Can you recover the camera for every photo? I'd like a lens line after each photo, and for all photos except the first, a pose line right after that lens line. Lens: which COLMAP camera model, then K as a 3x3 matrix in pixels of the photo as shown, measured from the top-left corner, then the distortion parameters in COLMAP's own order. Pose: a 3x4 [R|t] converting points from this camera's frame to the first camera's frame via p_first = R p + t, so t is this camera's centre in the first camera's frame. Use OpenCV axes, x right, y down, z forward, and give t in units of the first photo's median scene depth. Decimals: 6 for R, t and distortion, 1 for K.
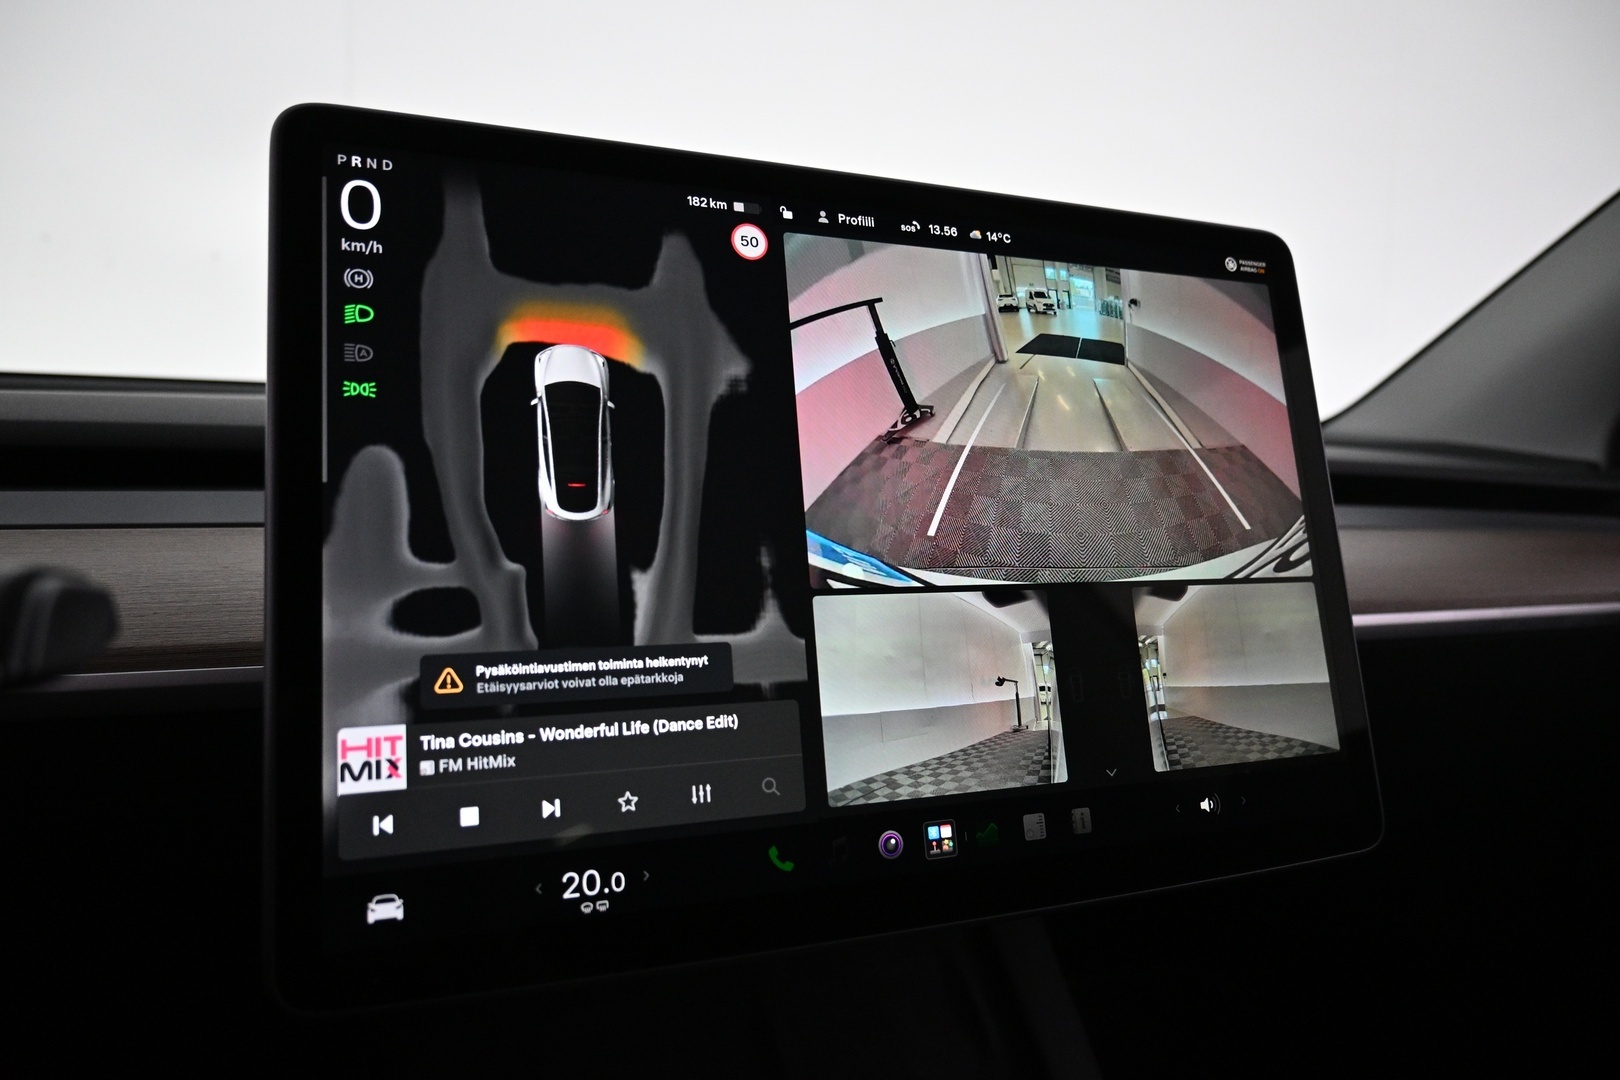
lens RADIAL K [[1096.2, 0, 803.7], [0, 1096.2, 542.2], [0, 0, 1]] dist [-0.001258, 0.001564]
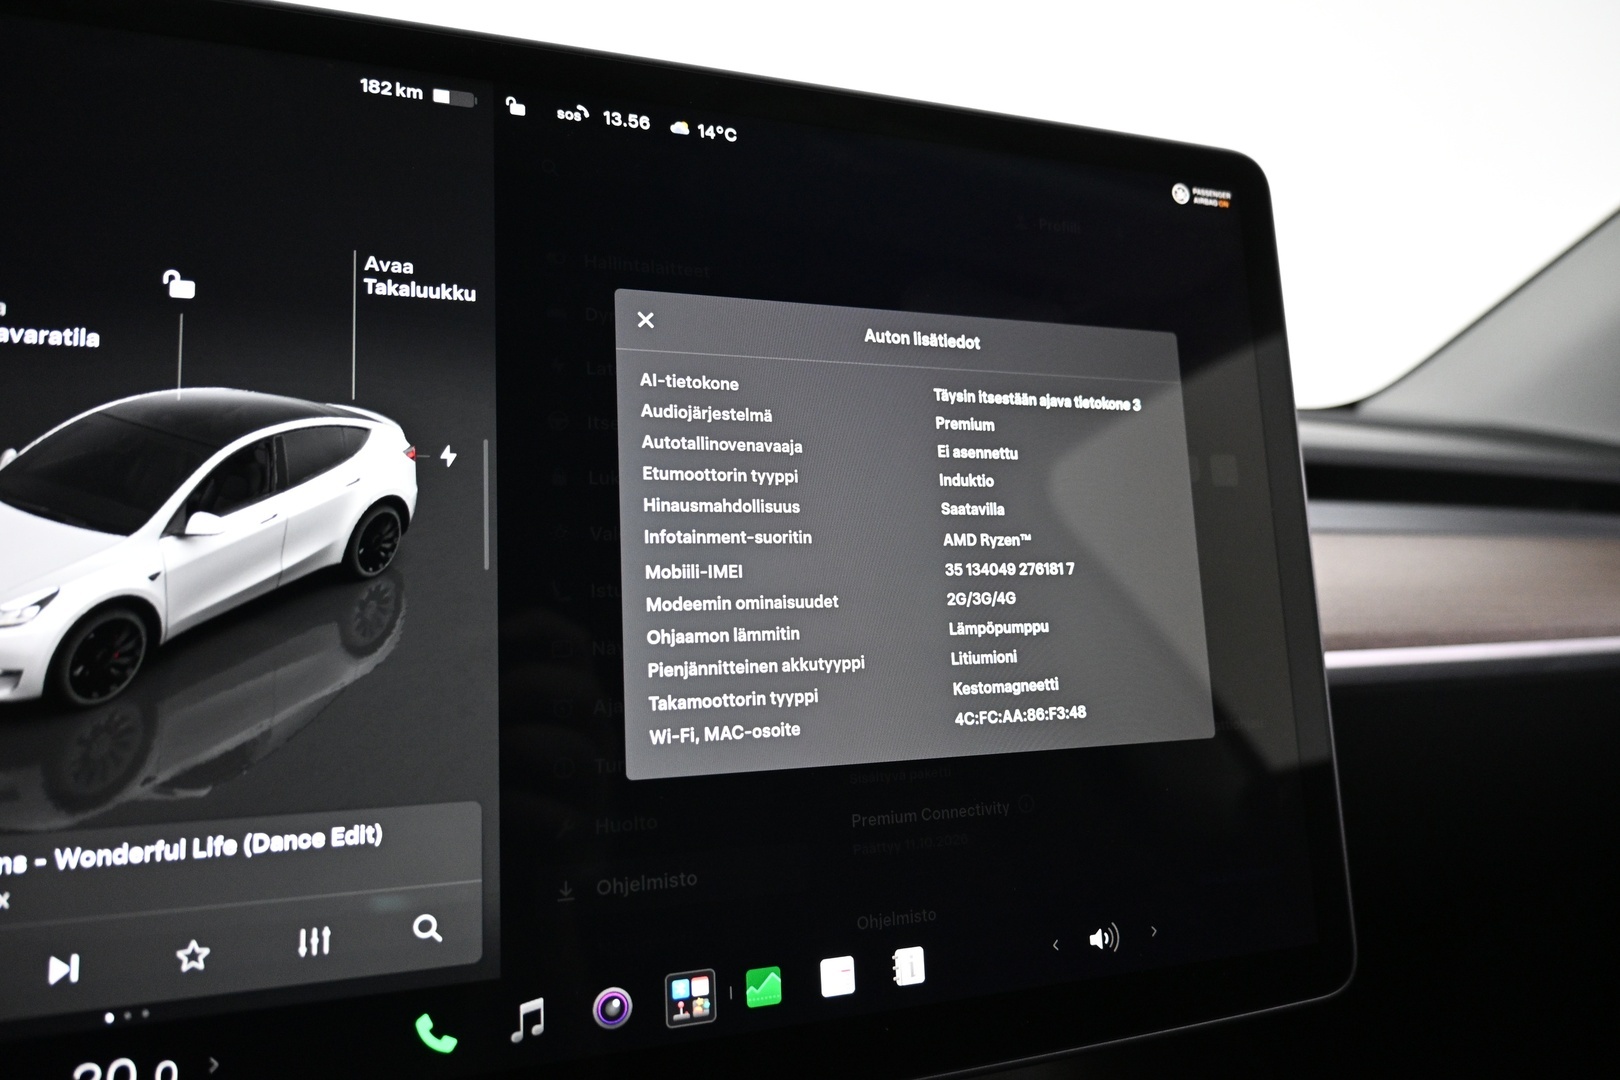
lens RADIAL K [[1099.6, 0, 803.3], [0, 1099.6, 542.8], [0, 0, 1]] dist [-0.000742, 0.000681]
pose [[0.998651, 0.023105, -0.046505, 0.248833], [-0.021515, 0.999176, 0.034424, -0.054429], [0.047262, -0.033377, 0.998325, 0.338923]]
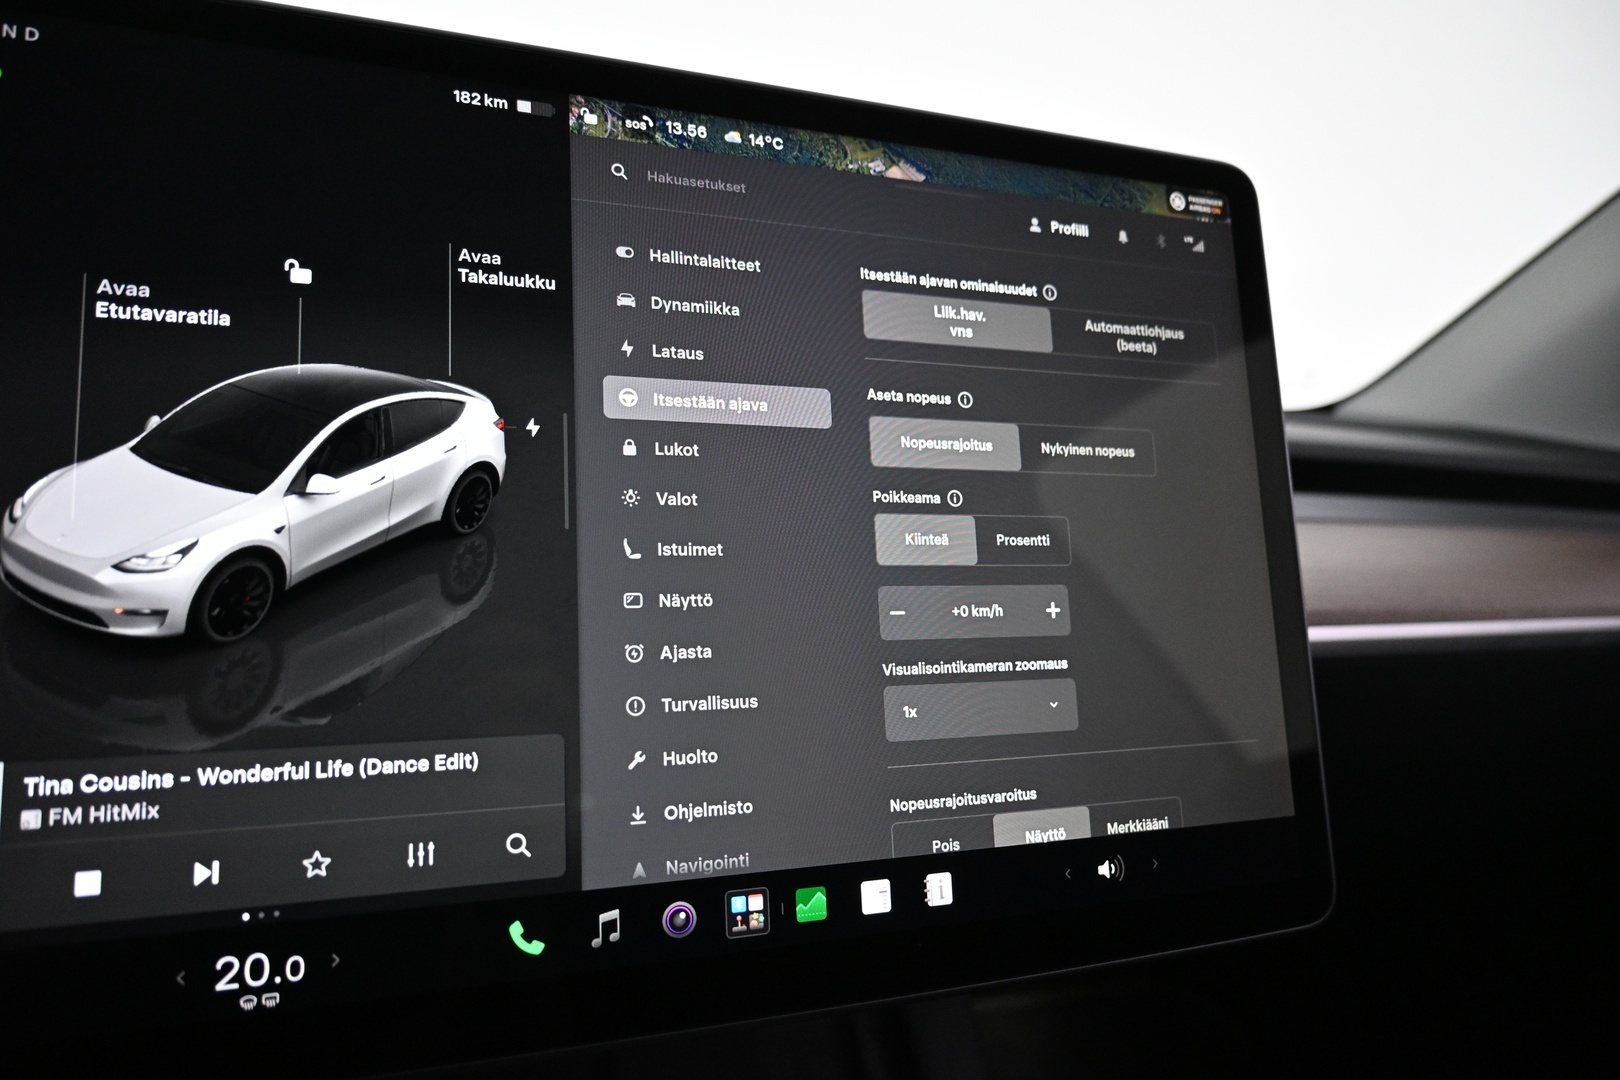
lens RADIAL K [[1099.6, 0, 803.3], [0, 1099.6, 542.8], [0, 0, 1]] dist [-0.000742, 0.000681]
pose [[0.999249, 0.026616, -0.028167, 0.200680], [-0.025839, 0.999285, 0.027600, -0.021454], [0.028881, -0.026852, 0.999222, 0.238141]]
